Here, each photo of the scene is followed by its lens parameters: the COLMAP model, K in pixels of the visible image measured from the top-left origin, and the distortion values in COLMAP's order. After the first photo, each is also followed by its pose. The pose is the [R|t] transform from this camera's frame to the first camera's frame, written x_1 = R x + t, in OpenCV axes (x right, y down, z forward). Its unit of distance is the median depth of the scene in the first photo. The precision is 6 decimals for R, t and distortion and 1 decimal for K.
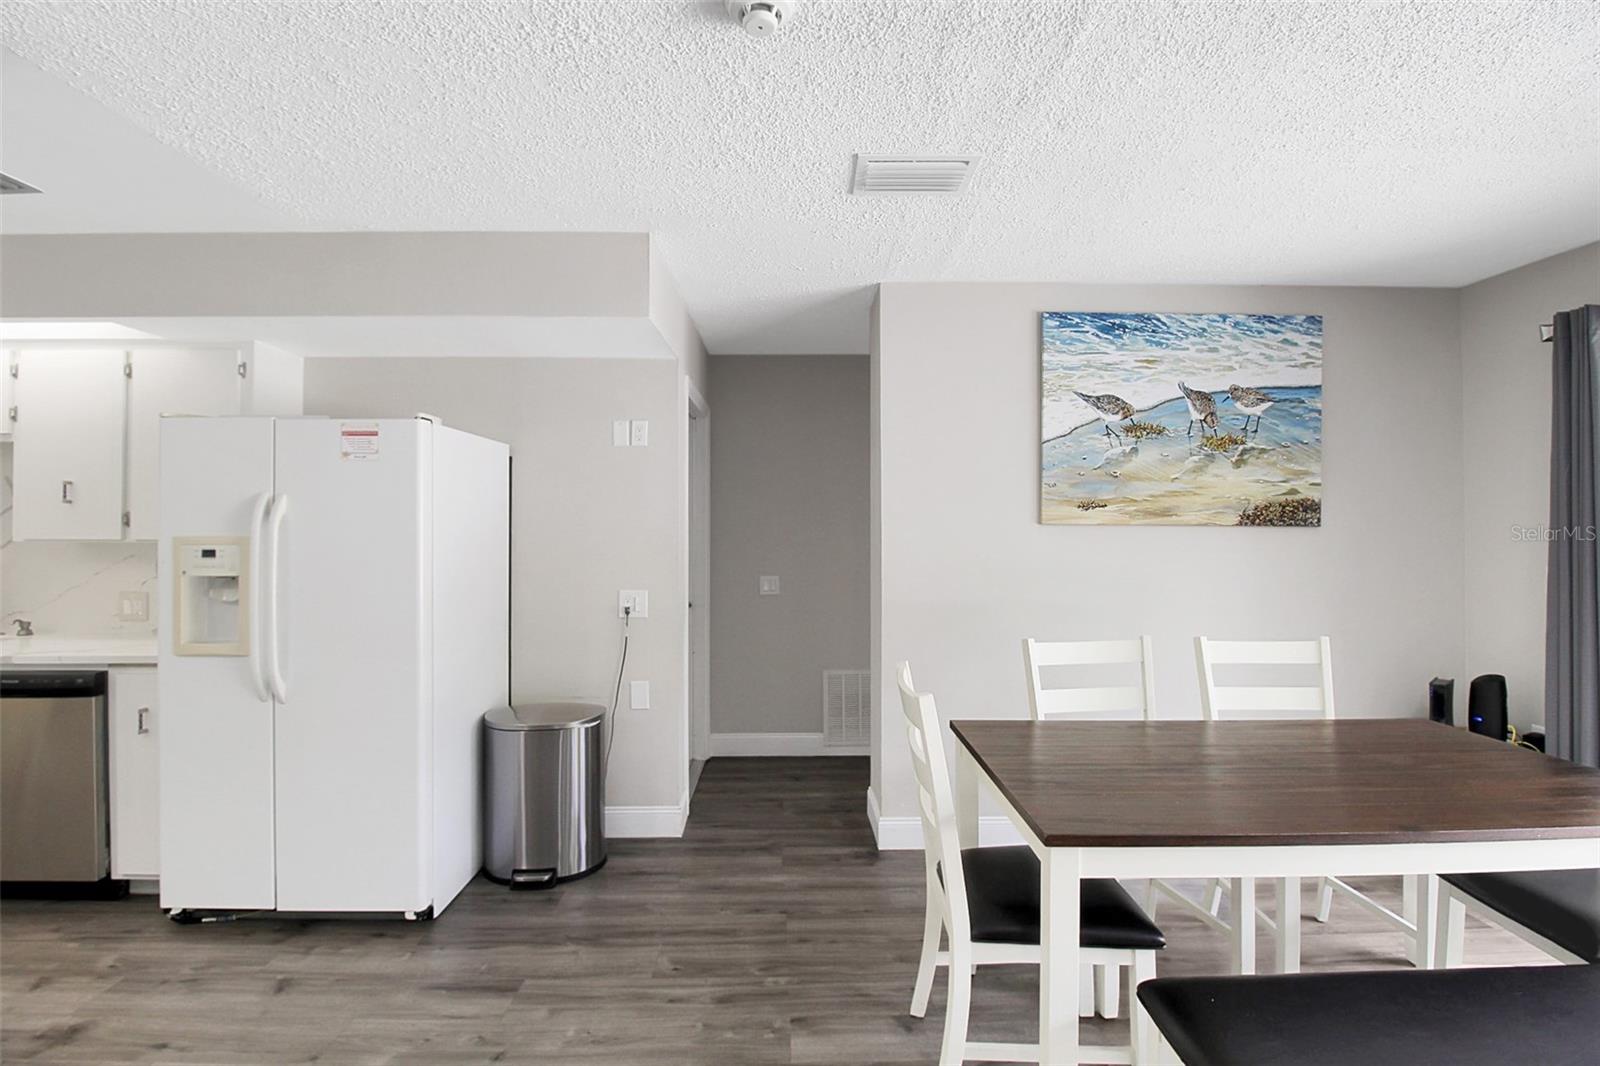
lens RADIAL K [[751.7, 0, 798.4], [0, 751.7, 525.0], [0, 0, 1]] dist [0.001527, -0.015812]
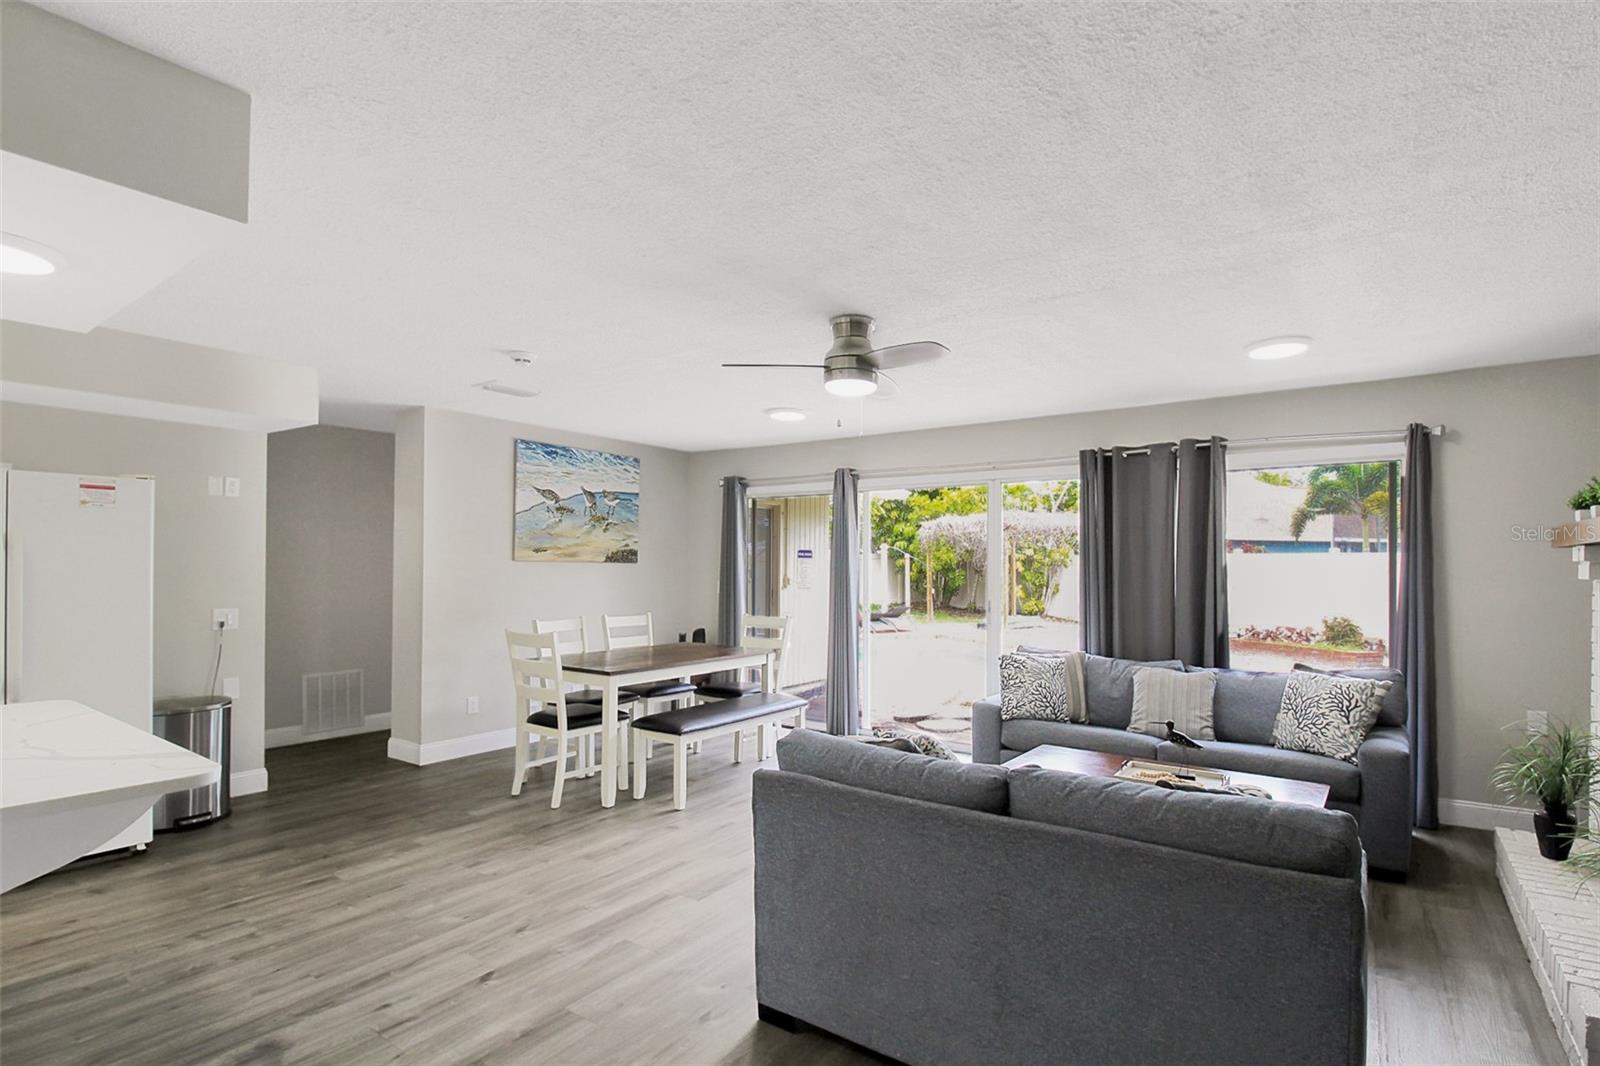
lens RADIAL K [[760.8, 0, 795.7], [0, 760.8, 552.9], [0, 0, 1]] dist [-0.008554, -0.000255]
pose [[0.601572, 0.017862, 0.798619, -0.689060], [-0.014447, 0.999830, -0.011479, -0.007851], [-0.798688, -0.004632, 0.601728, -0.578957]]
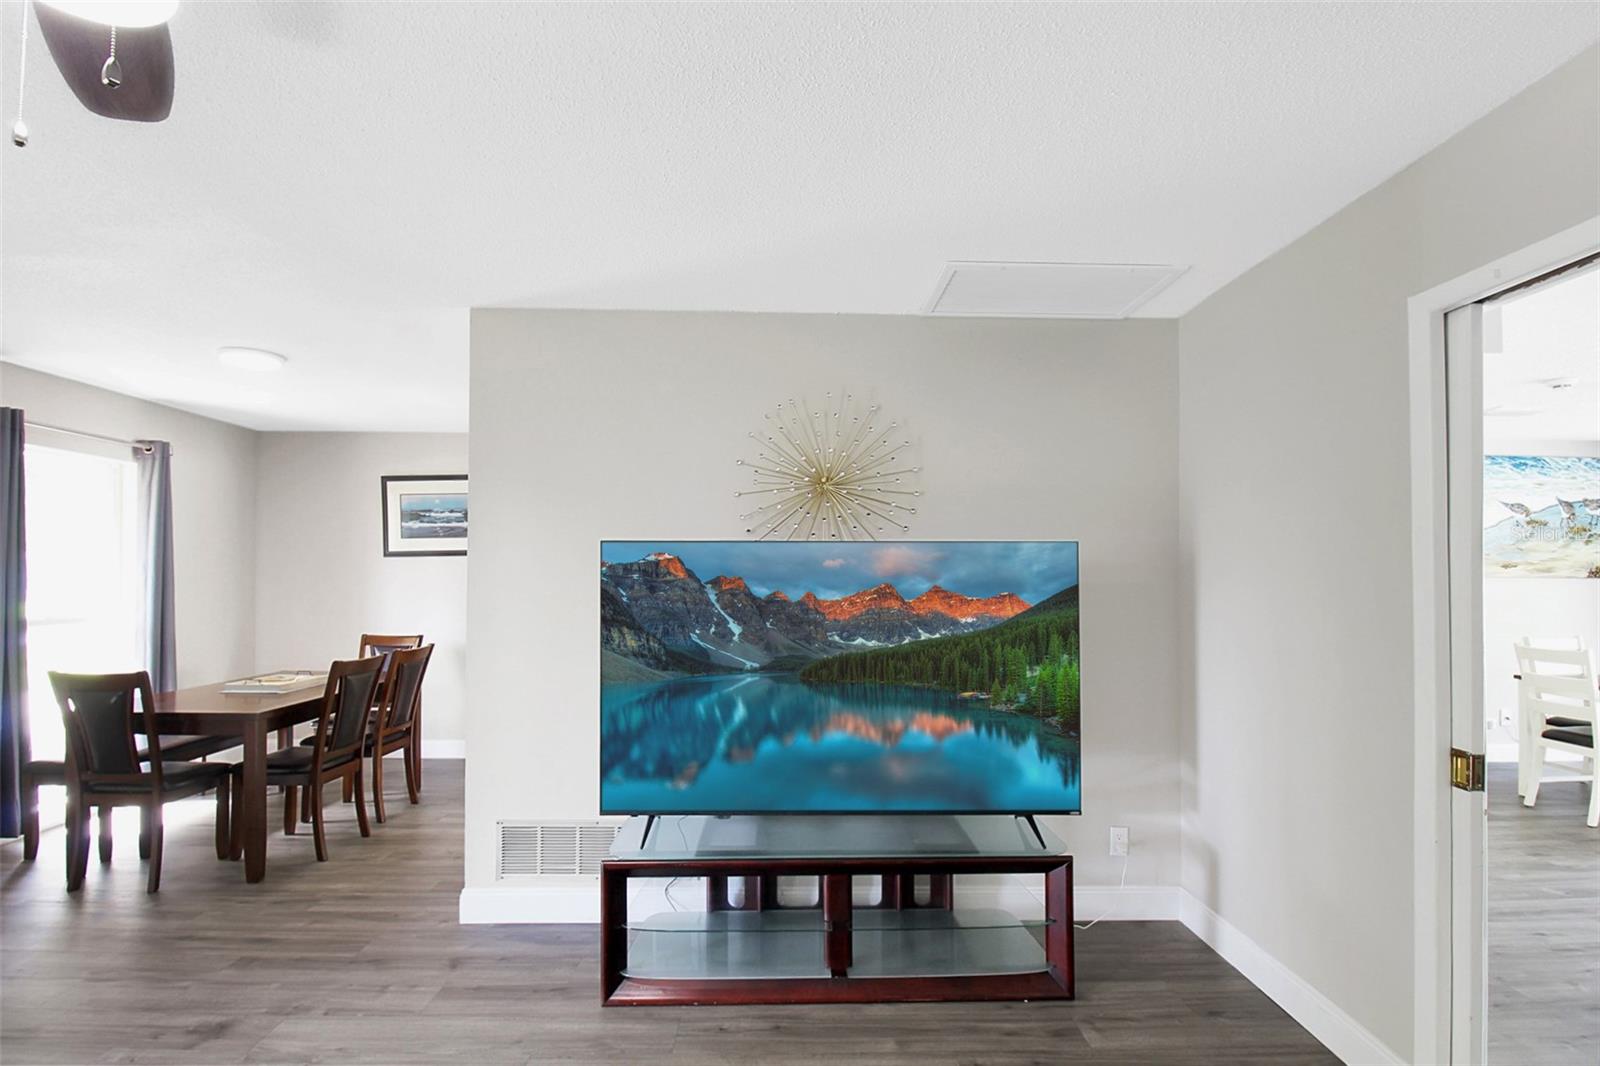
lens RADIAL K [[723.0, 0, 767.0], [0, 723.0, 565.1], [0, 0, 1]] dist [0.000135, -0.014169]
pose [[0.999367, 0.005016, -0.035232, -1.279179], [-0.004971, 0.999987, 0.001360, -0.021782], [0.035239, -0.001184, 0.999378, -0.718801]]
